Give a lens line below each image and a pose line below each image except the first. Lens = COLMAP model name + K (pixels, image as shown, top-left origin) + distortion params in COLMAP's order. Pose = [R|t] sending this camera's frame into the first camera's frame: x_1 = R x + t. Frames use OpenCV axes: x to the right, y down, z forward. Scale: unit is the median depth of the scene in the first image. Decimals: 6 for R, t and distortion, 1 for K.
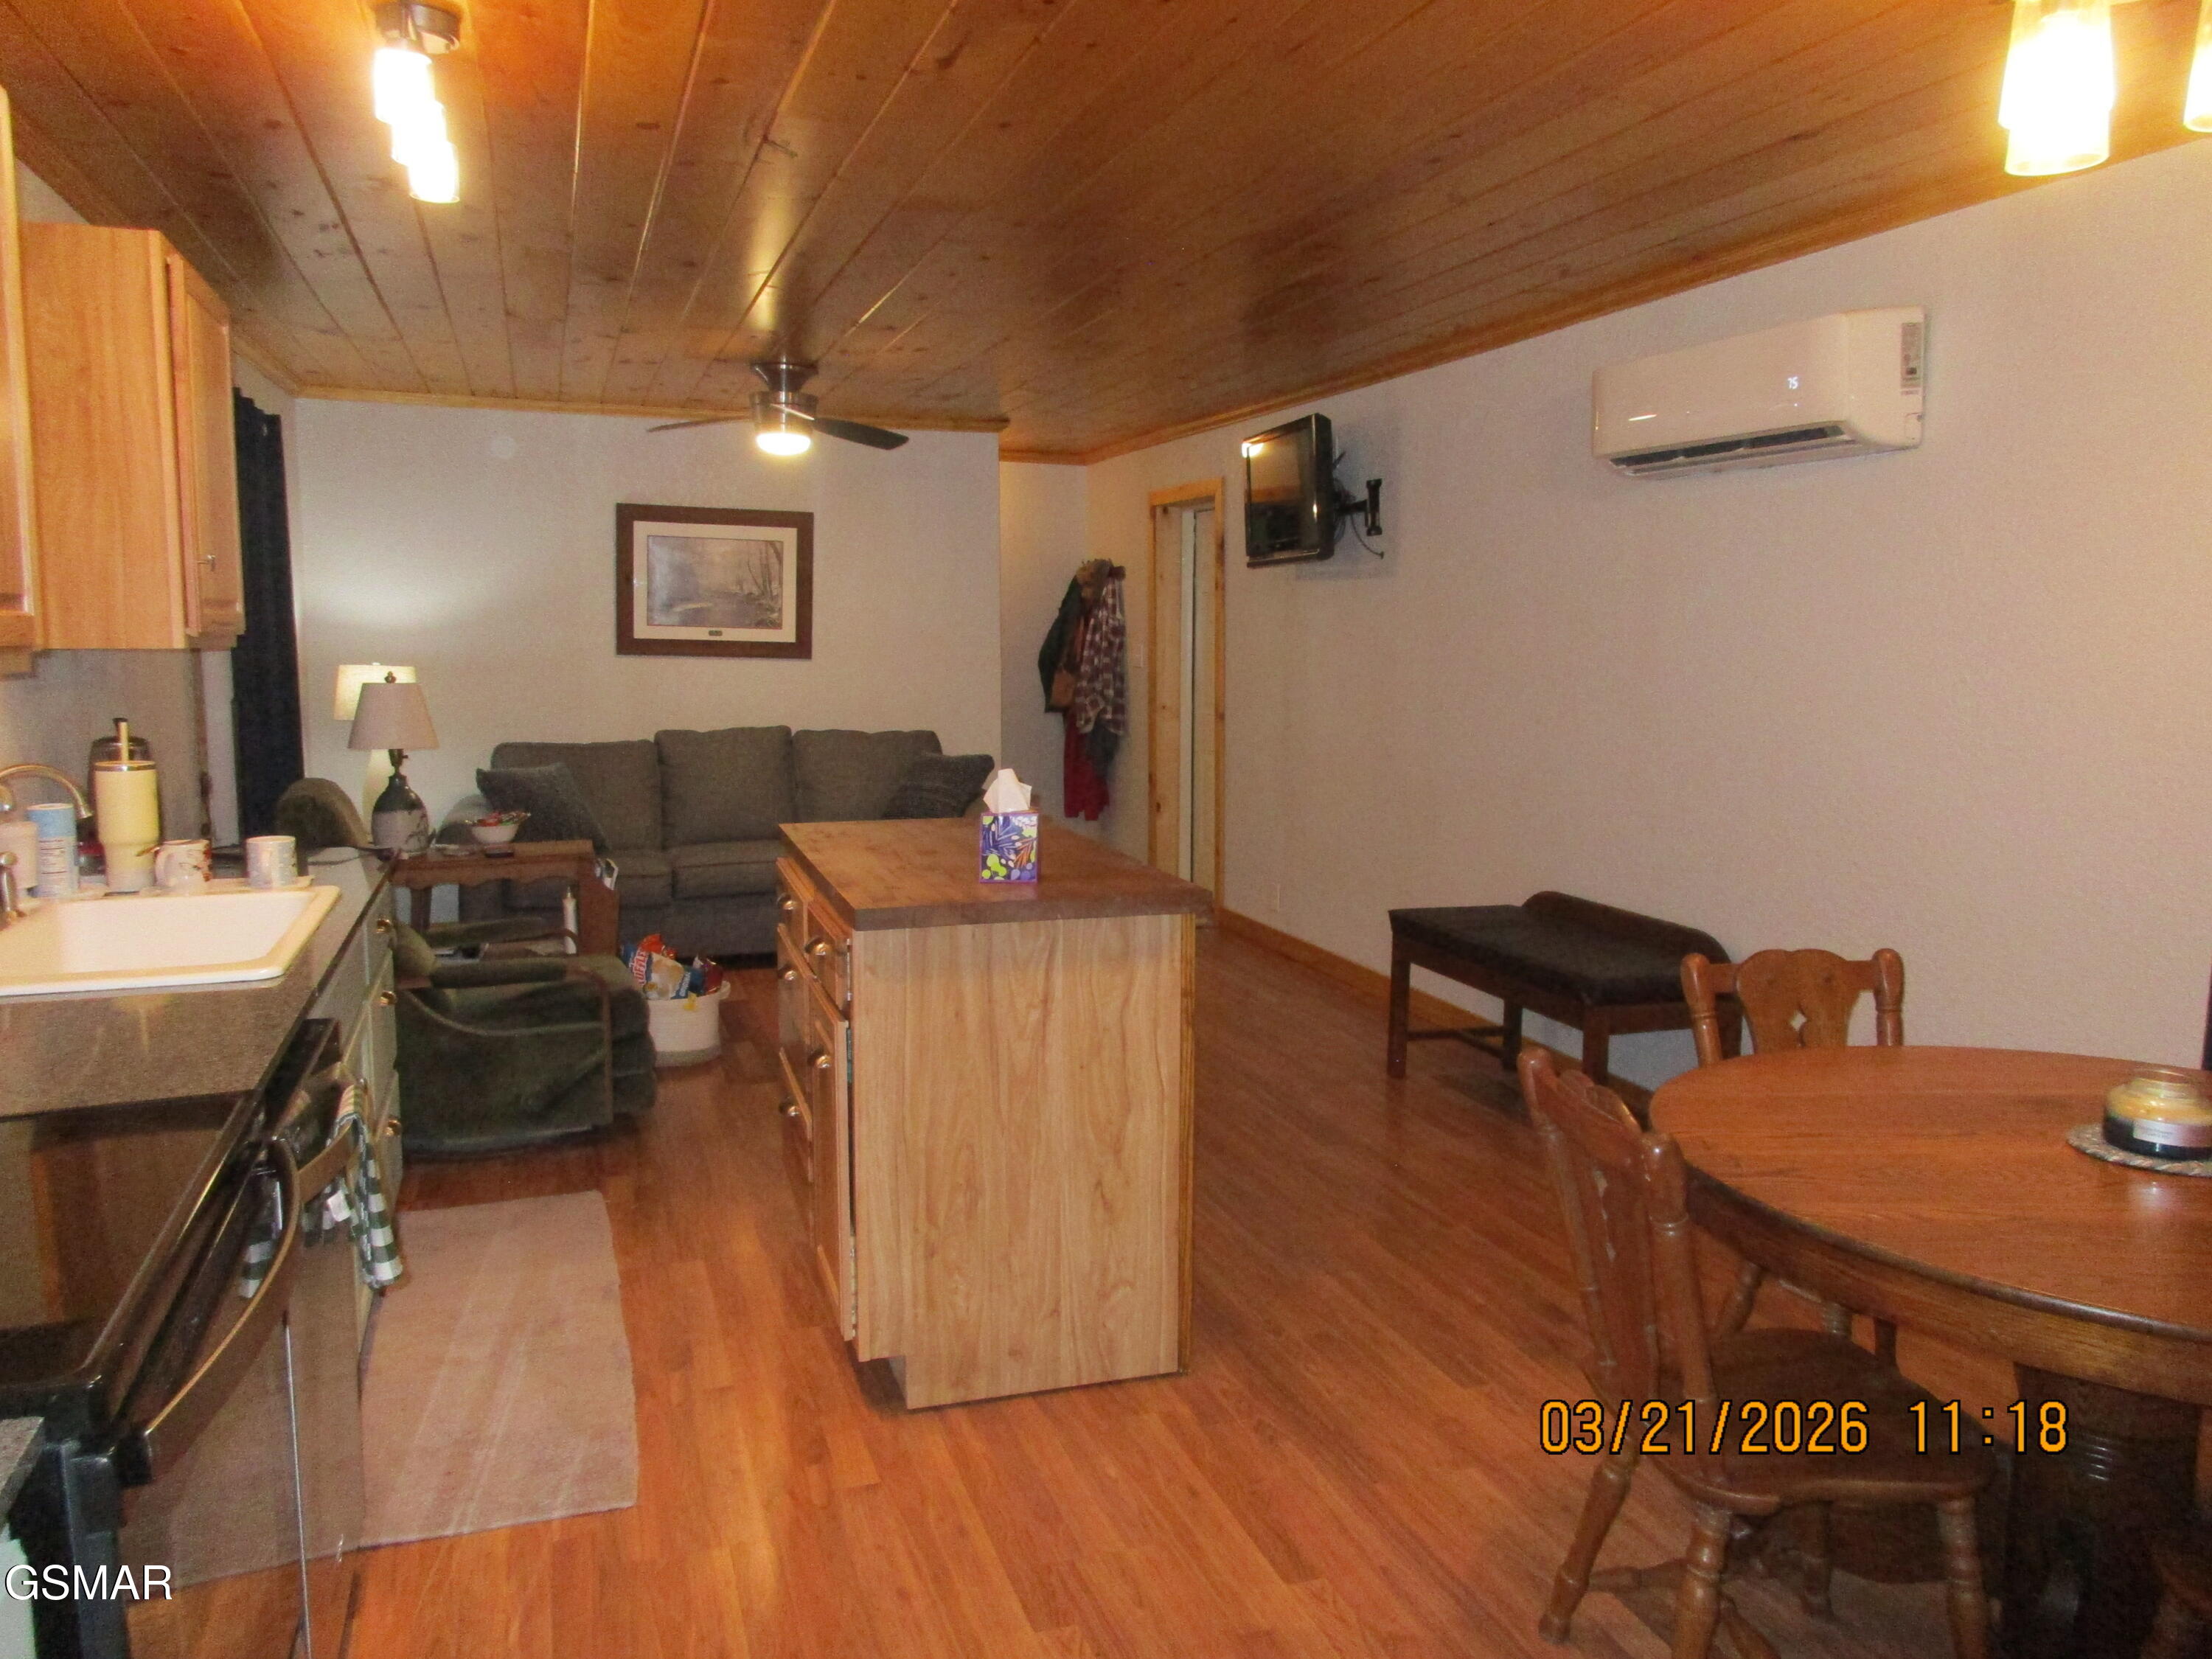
lens RADIAL K [[1685.4, 0, 1091.1], [0, 1685.4, 819.9], [0, 0, 1]] dist [0.019351, -0.006181]
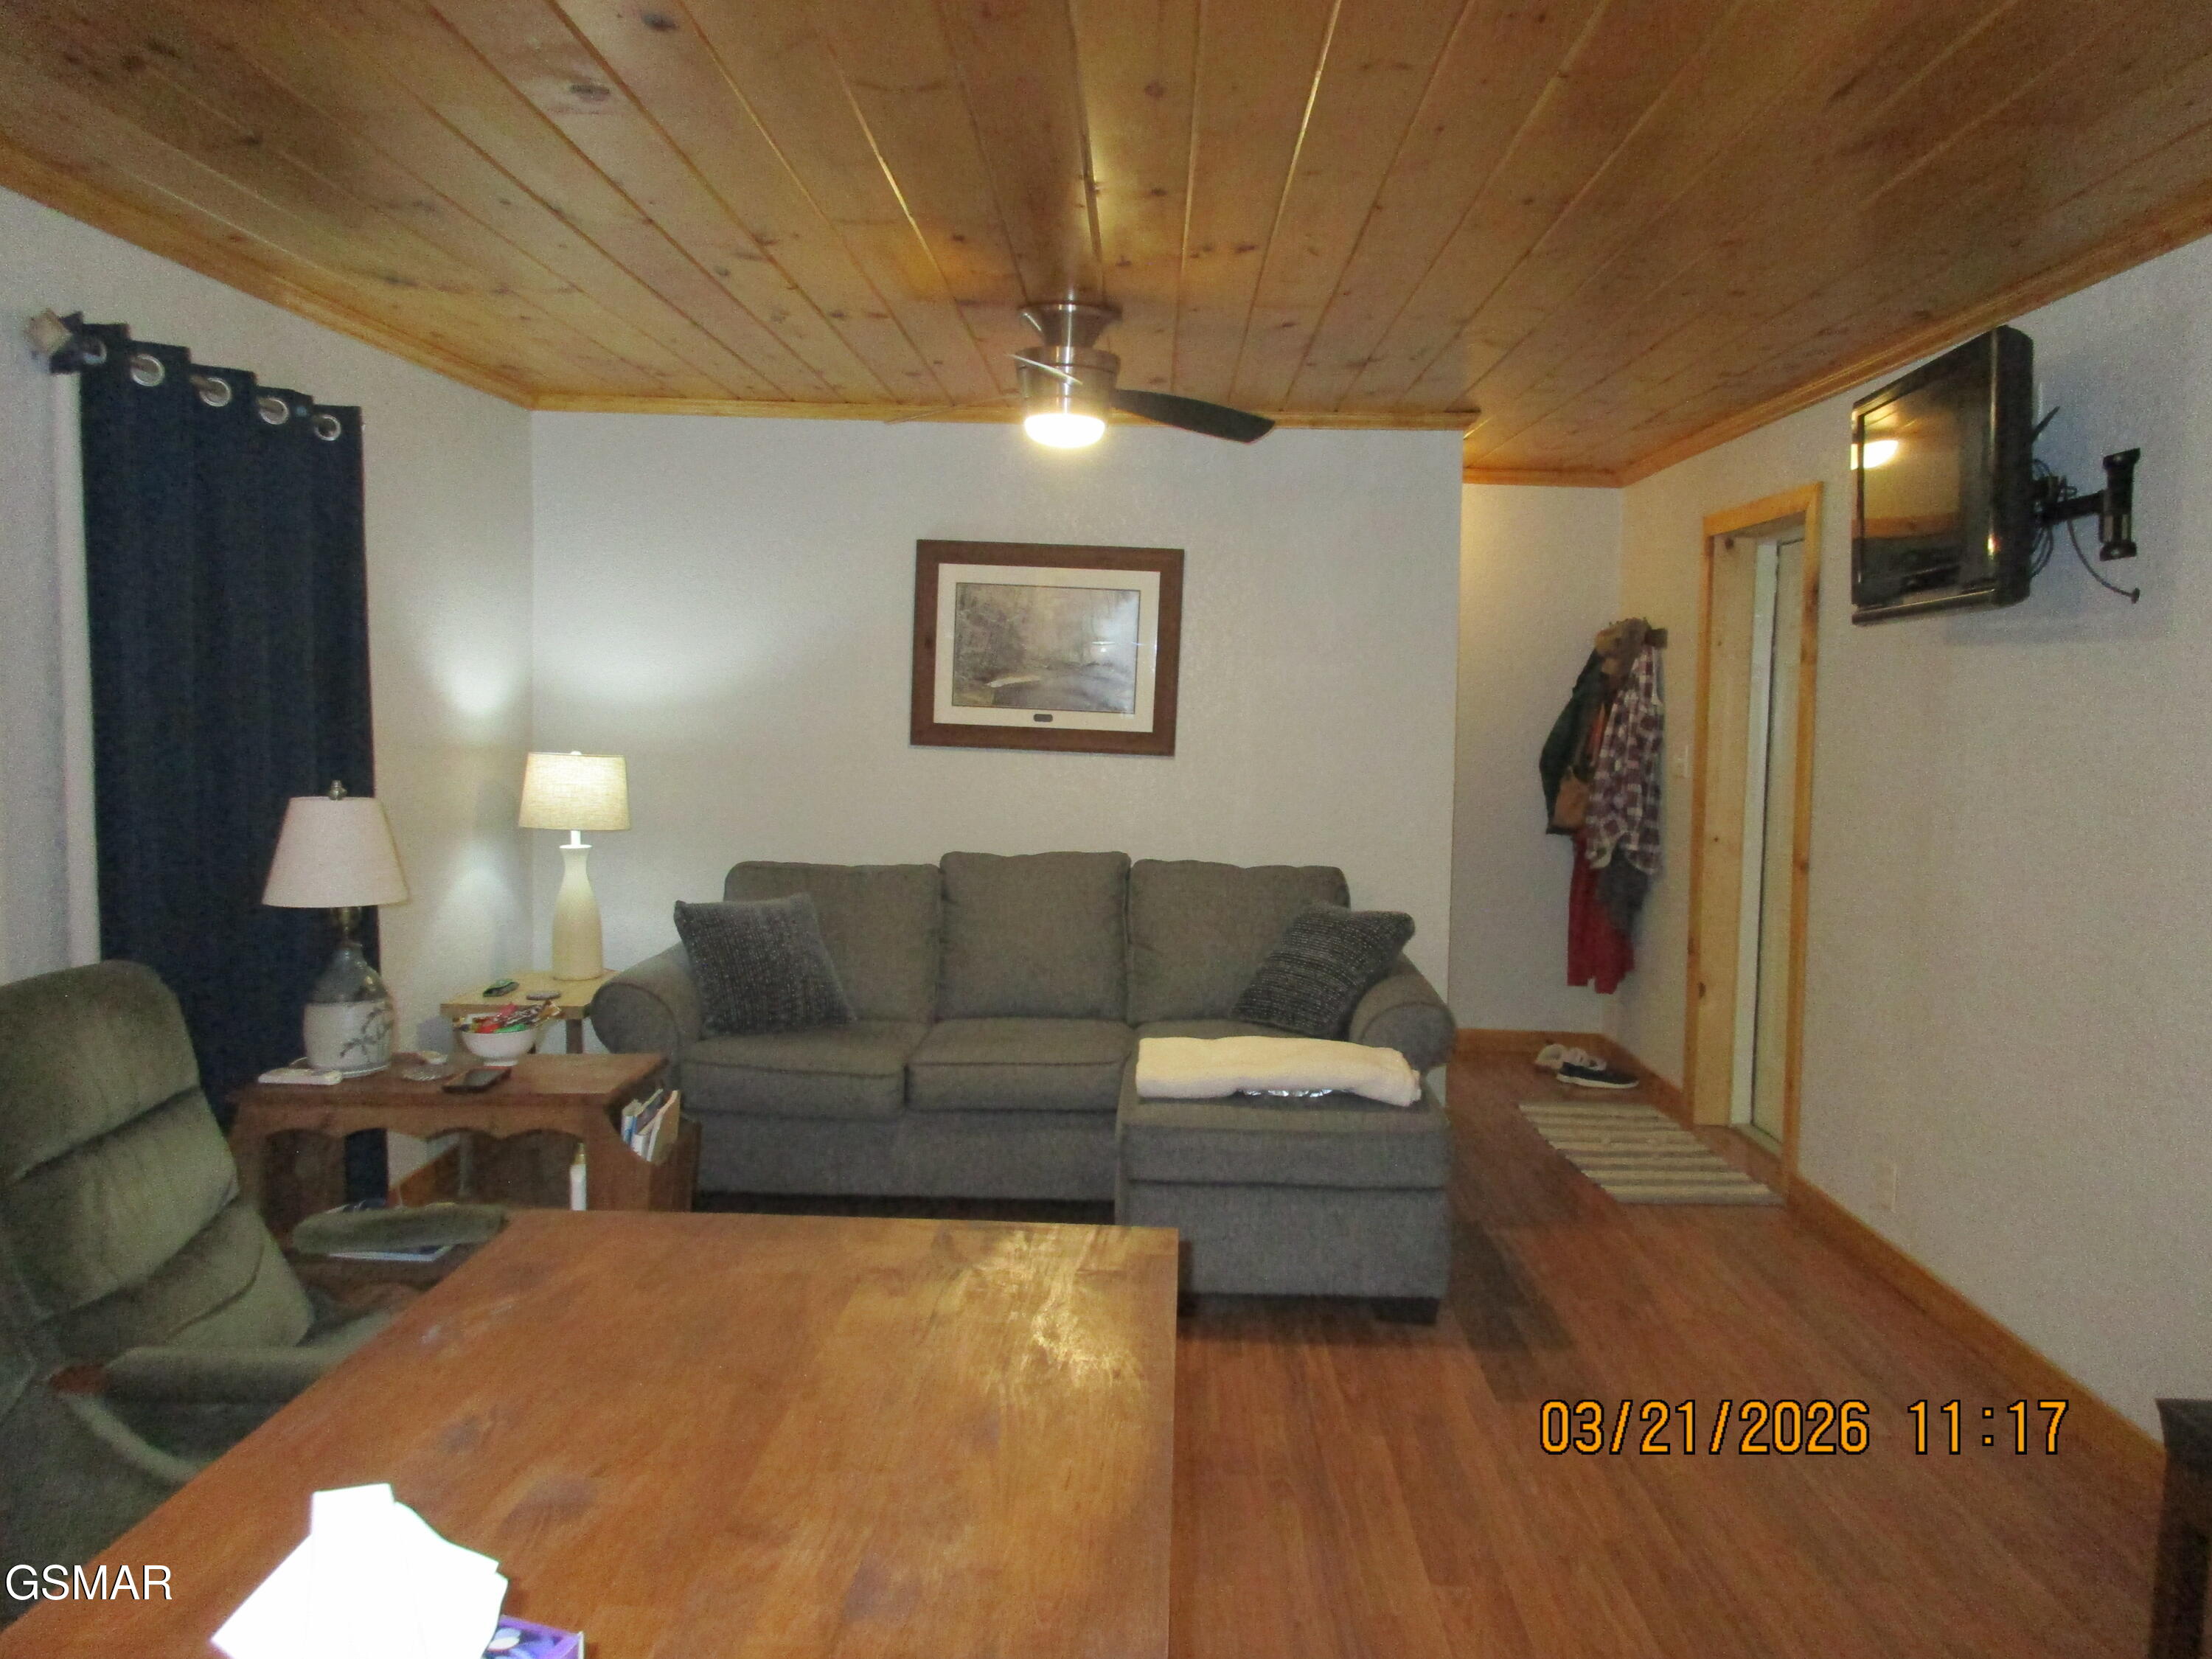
lens RADIAL K [[1685.4, 0, 1091.1], [0, 1685.4, 819.9], [0, 0, 1]] dist [0.019351, -0.006181]
pose [[0.940124, 0.039023, -0.338591, 0.044913], [-0.053559, 0.997996, -0.033689, -0.047863], [0.336598, 0.049806, 0.940330, 0.360567]]
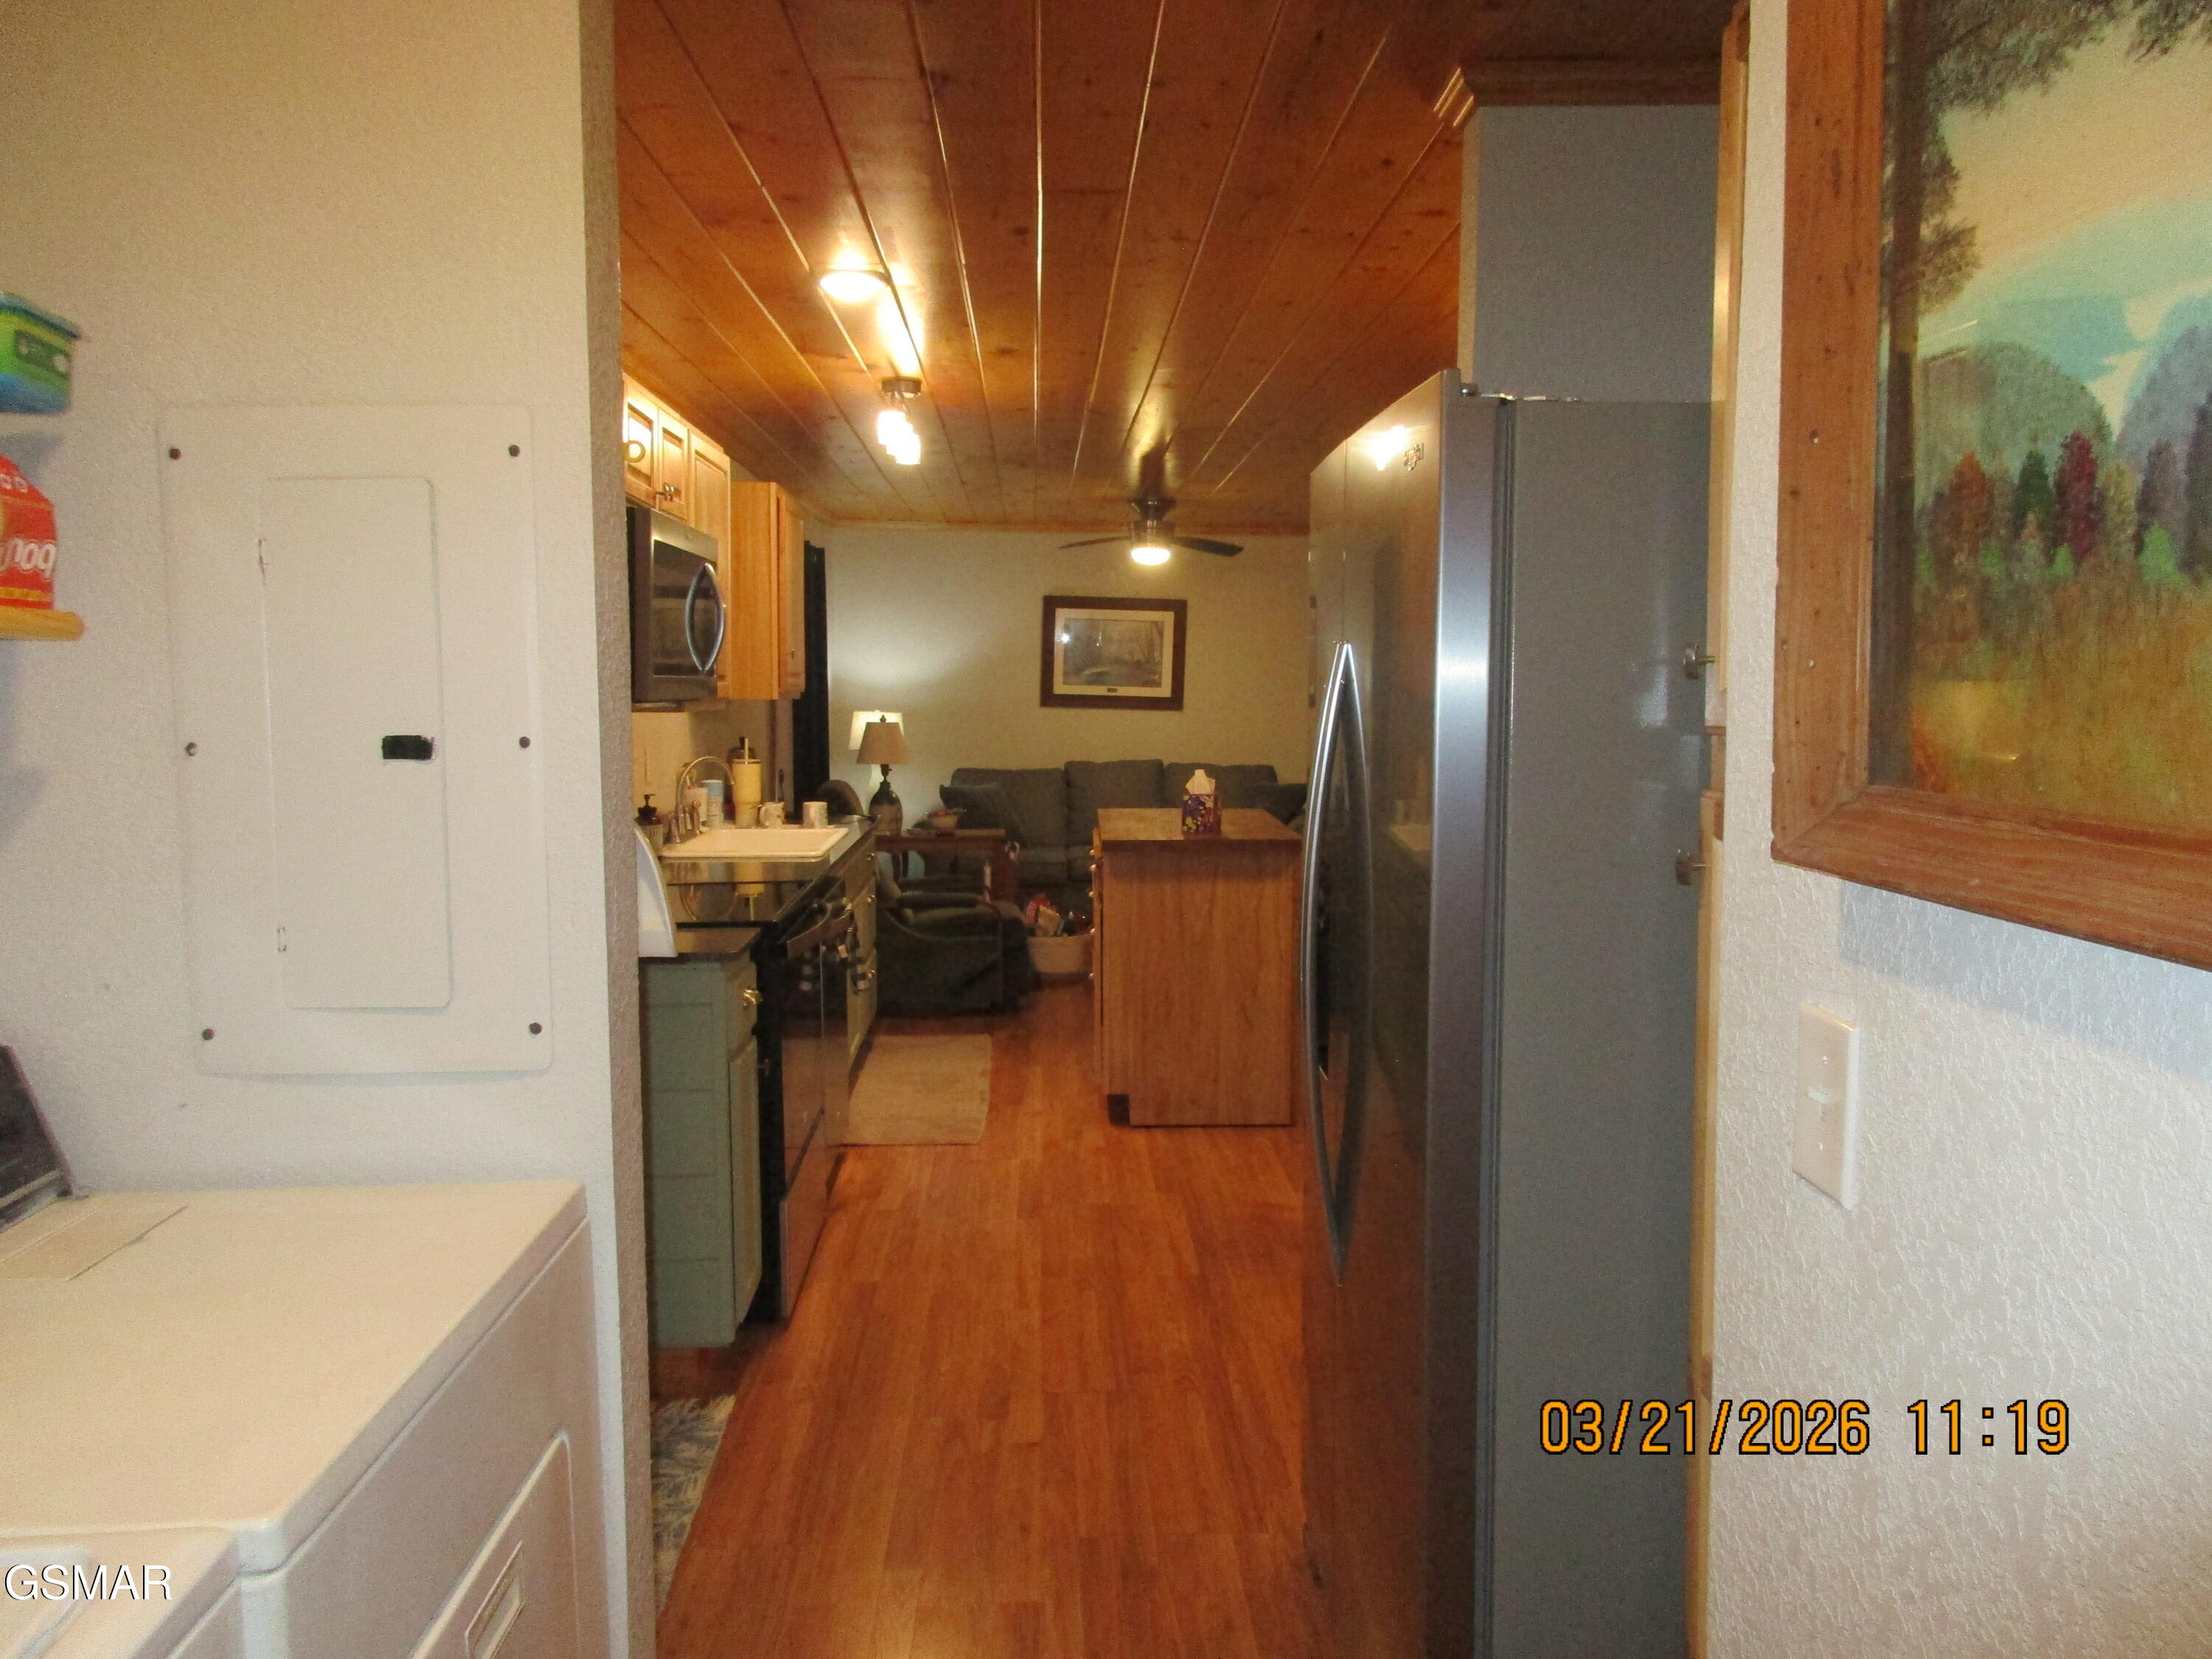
lens RADIAL K [[1658.8, 0, 1071.9], [0, 1658.8, 827.3], [0, 0, 1]] dist [0.015659, -0.025701]
pose [[0.958860, 0.025929, -0.282694, 0.132288], [-0.033628, 0.999183, -0.022415, 0.031151], [0.281882, 0.030999, 0.958948, -0.293225]]
